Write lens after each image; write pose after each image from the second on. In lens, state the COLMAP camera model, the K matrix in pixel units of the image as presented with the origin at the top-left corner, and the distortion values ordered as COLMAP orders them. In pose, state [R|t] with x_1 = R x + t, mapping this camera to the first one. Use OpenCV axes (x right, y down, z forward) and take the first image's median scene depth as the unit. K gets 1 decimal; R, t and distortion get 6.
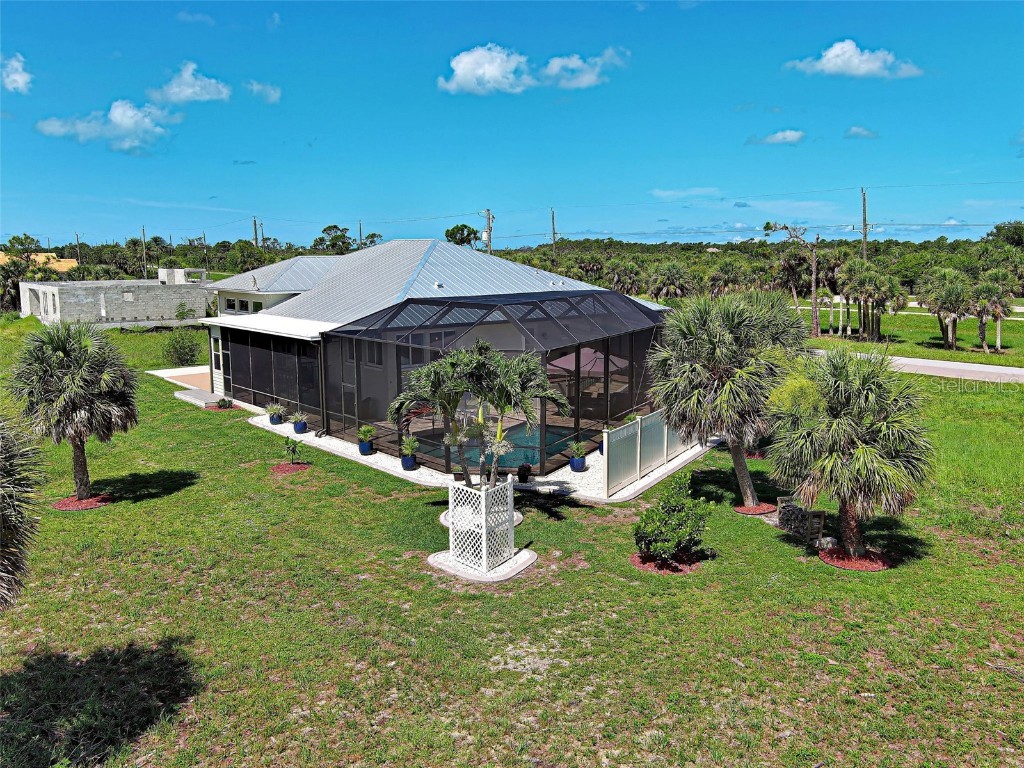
lens RADIAL K [[899.0, 0, 493.7], [0, 899.0, 413.1], [0, 0, 1]] dist [0.035137, -0.051718]
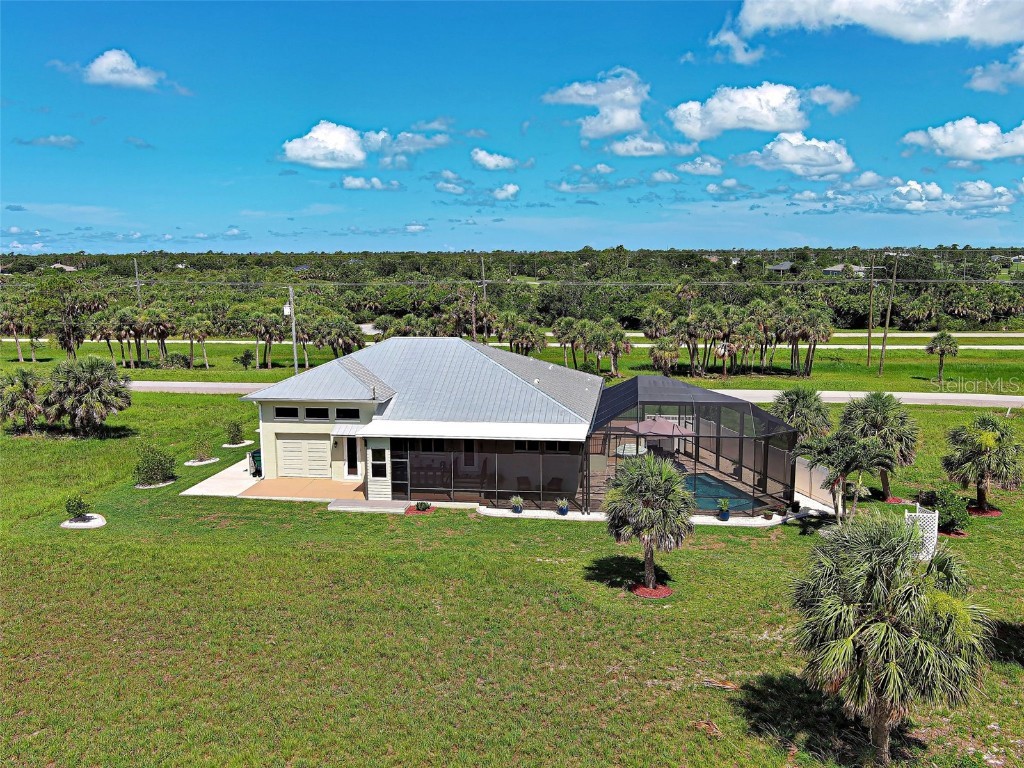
lens RADIAL K [[899.0, 0, 504.4], [0, 899.0, 382.8], [0, 0, 1]] dist [0.035137, -0.051718]
pose [[0.726804, -0.102794, 0.679109, -0.264487], [0.128987, 0.991573, 0.012044, -0.044491], [-0.674625, 0.078842, 0.733938, 0.026415]]
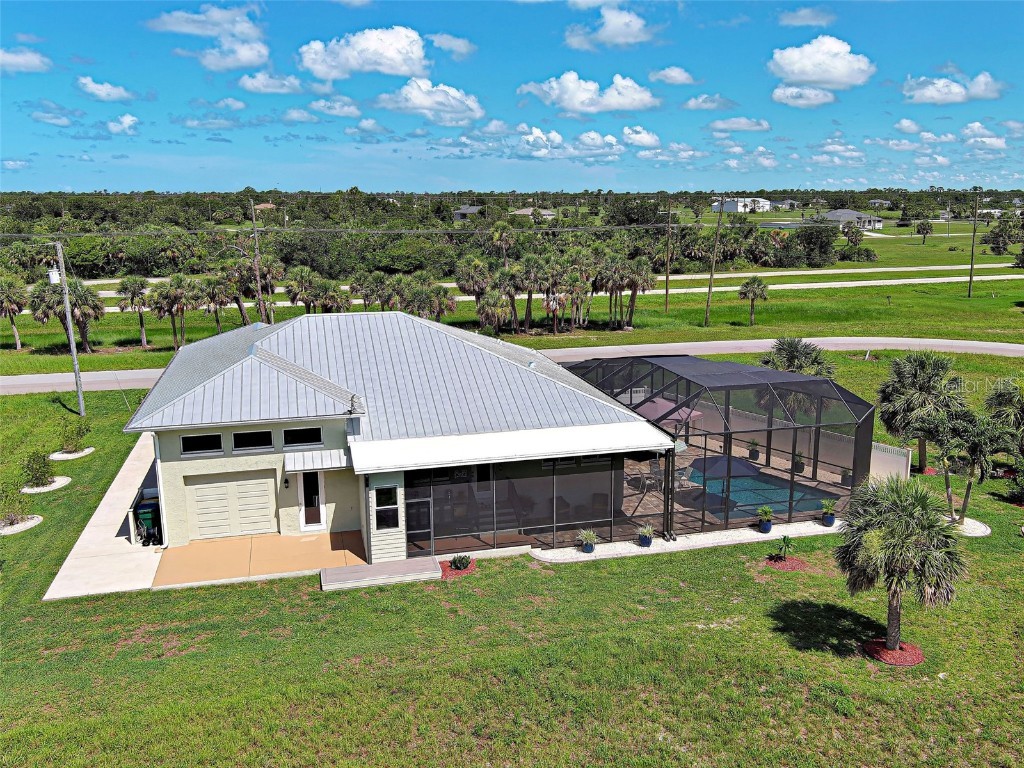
lens RADIAL K [[899.0, 0, 533.7], [0, 899.0, 373.0], [0, 0, 1]] dist [0.035137, -0.051718]
pose [[0.386913, -0.180514, 0.904275, -0.260024], [0.165939, 0.978273, 0.124285, -0.070516], [-0.907063, 0.101966, 0.408461, 0.164962]]
